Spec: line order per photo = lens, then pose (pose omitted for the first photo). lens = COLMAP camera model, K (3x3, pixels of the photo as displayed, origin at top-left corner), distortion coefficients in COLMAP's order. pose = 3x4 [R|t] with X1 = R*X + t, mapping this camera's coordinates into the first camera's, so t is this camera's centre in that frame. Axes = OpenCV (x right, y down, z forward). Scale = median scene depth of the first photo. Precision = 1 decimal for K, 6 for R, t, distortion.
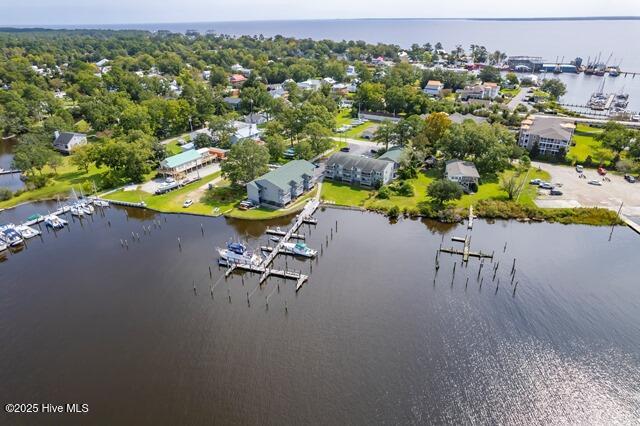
lens RADIAL K [[413.7, 0, 316.4], [0, 413.7, 212.8], [0, 0, 1]] dist [-0.054145, 0.052257]
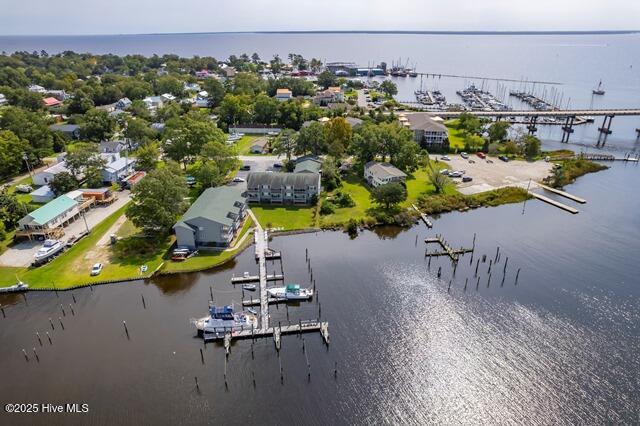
lens RADIAL K [[413.7, 0, 316.4], [0, 413.7, 212.8], [0, 0, 1]] dist [-0.054145, 0.052257]
pose [[0.894943, -0.180286, 0.408134, -0.234253], [0.192118, 0.981296, 0.012200, -0.052535], [-0.402700, 0.067492, 0.912840, 0.172272]]
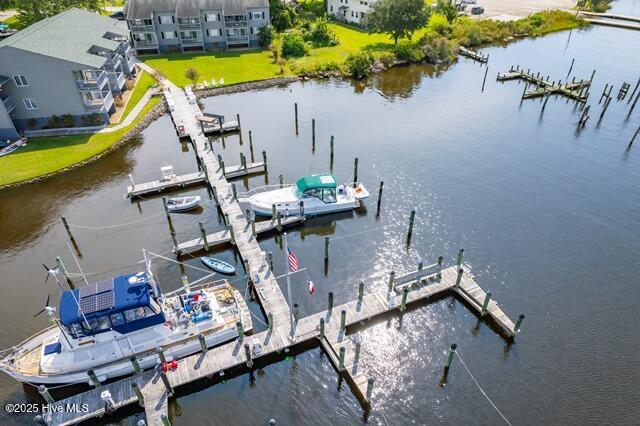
lens RADIAL K [[413.7, 0, 316.4], [0, 413.7, 212.8], [0, 0, 1]] dist [-0.054145, 0.052257]
pose [[0.745303, -0.381145, 0.547039, -0.157143], [0.287245, 0.923995, 0.252435, 0.019217], [-0.601676, -0.031006, 0.798138, 0.591585]]
